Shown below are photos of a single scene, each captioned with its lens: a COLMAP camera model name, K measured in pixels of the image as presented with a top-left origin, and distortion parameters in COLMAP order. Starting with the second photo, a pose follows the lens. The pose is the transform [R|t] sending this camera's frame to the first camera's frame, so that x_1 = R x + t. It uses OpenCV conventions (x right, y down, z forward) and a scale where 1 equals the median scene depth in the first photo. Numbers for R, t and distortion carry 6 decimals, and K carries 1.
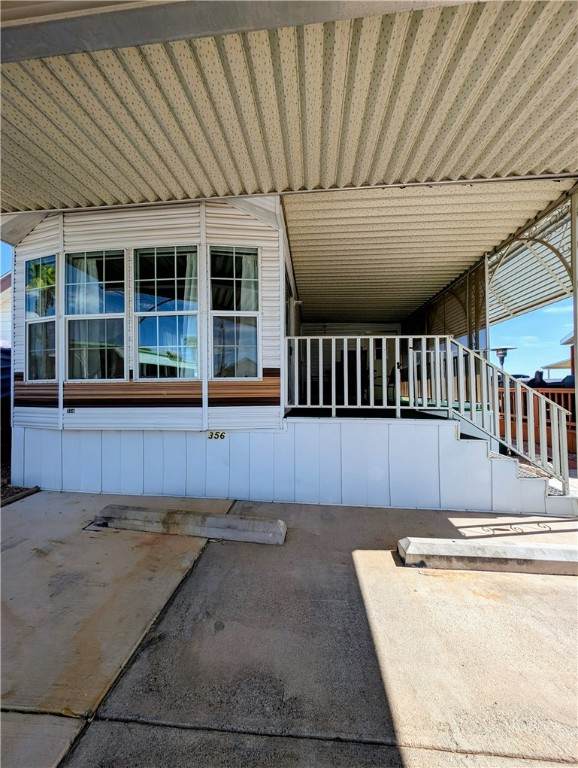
lens RADIAL K [[271.7, 0, 291.1], [0, 271.7, 382.5], [0, 0, 1]] dist [-0.000054, 0.000003]
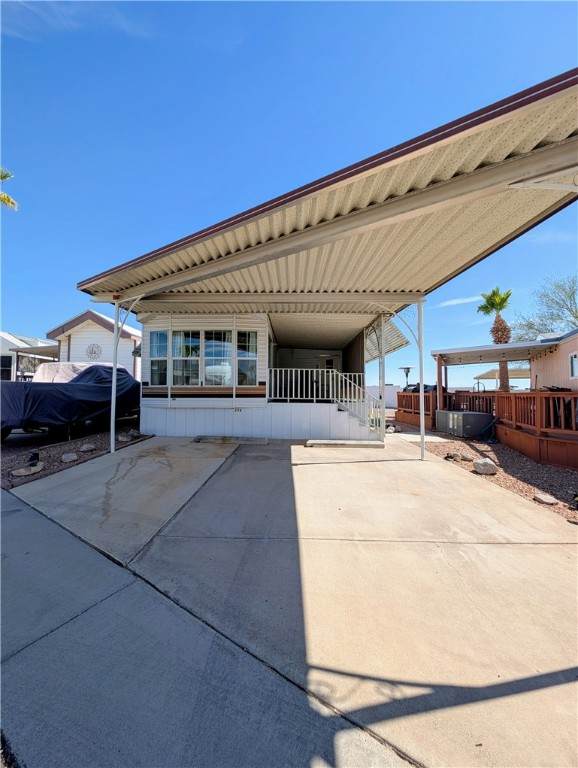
lens RADIAL K [[271.7, 0, 288.3], [0, 271.7, 383.9], [0, 0, 1]] dist [-0.000054, 0.000003]
pose [[0.998101, 0.011205, 0.060578, 0.010378], [-0.010197, 0.999805, -0.016915, 0.004386], [-0.060756, 0.016265, 0.998020, -1.358566]]
